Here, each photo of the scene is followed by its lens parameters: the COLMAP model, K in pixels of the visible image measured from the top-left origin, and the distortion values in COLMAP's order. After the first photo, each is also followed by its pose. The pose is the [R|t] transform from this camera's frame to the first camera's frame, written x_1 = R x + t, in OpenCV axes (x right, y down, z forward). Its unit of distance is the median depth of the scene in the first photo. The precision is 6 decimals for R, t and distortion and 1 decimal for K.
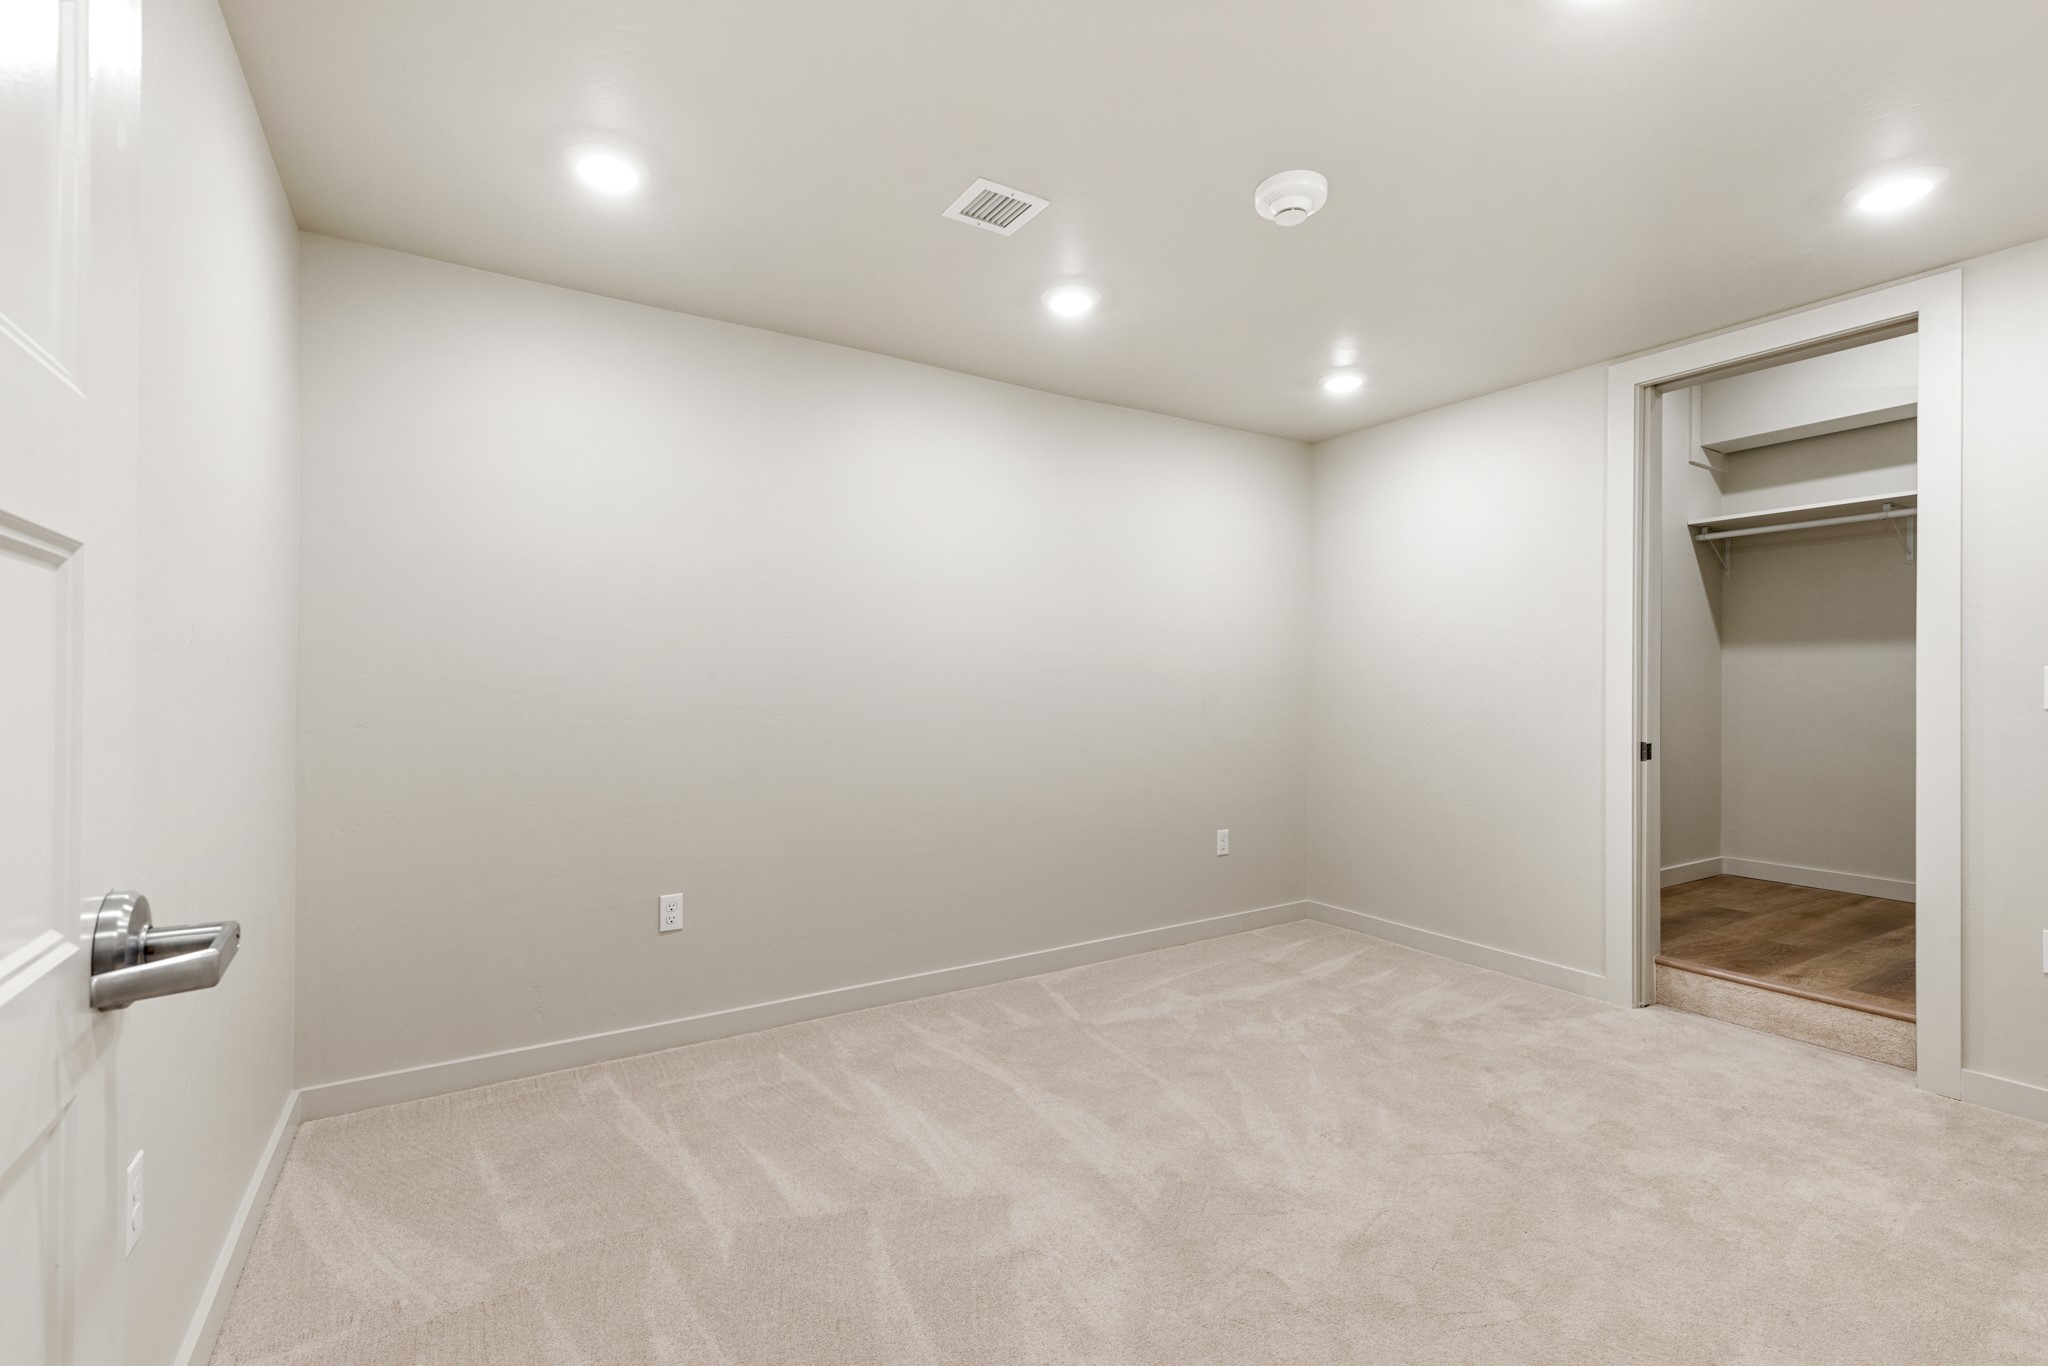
lens RADIAL K [[908.6, 0, 1020.4], [0, 908.6, 662.6], [0, 0, 1]] dist [0.008014, -0.001303]
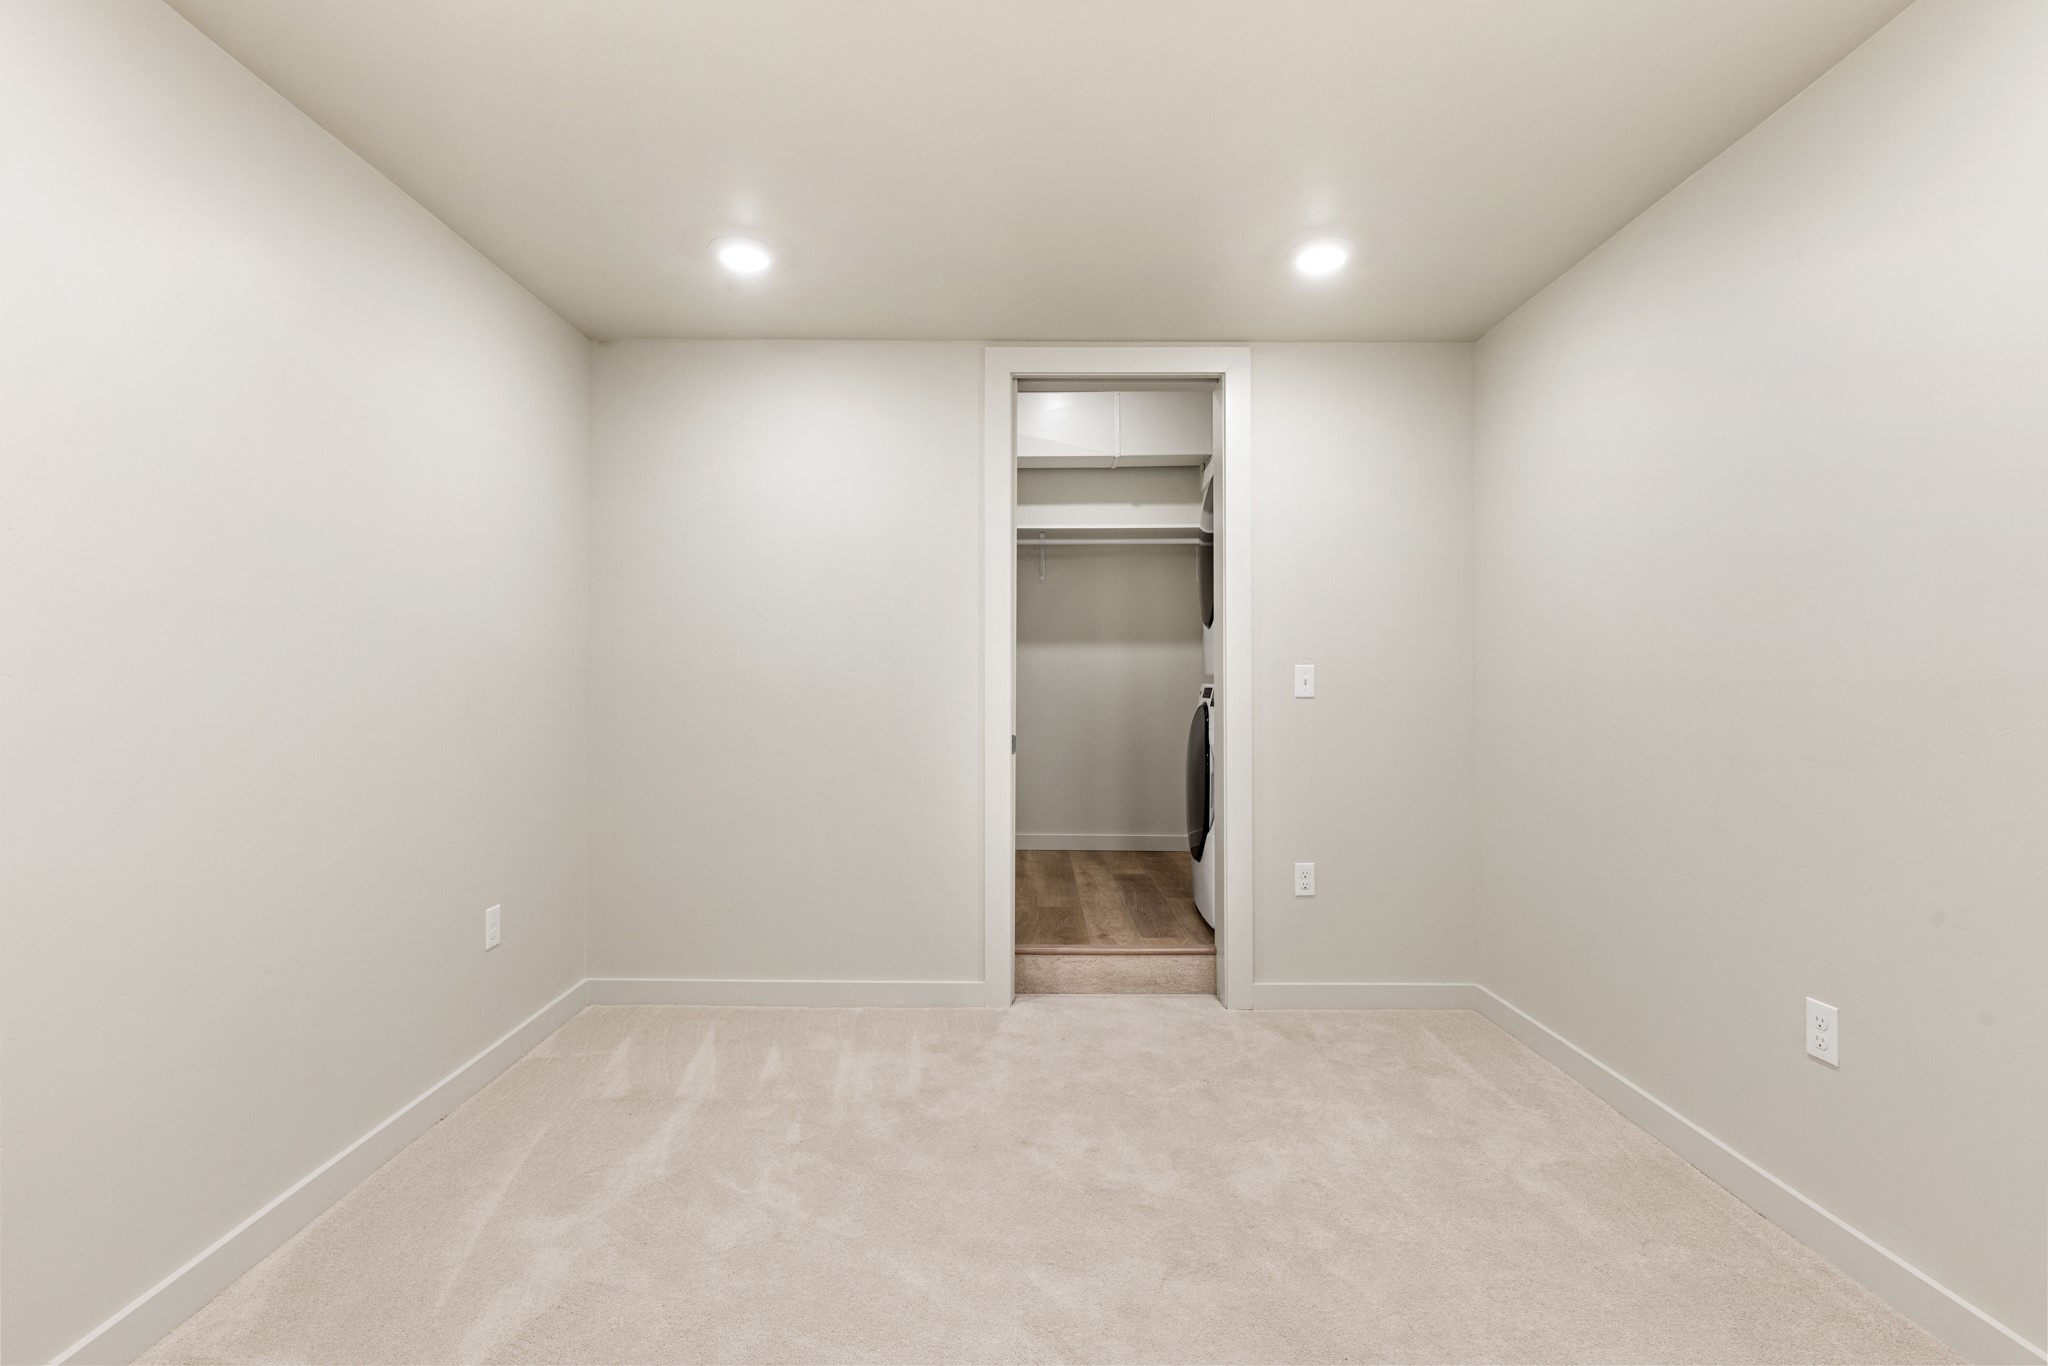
lens RADIAL K [[908.6, 0, 1020.4], [0, 908.6, 662.6], [0, 0, 1]] dist [0.008014, -0.001303]
pose [[0.523389, 0.017549, 0.851913, -0.174266], [-0.025451, 0.999664, -0.004956, 0.010446], [-0.851714, -0.019088, 0.523660, 0.489027]]
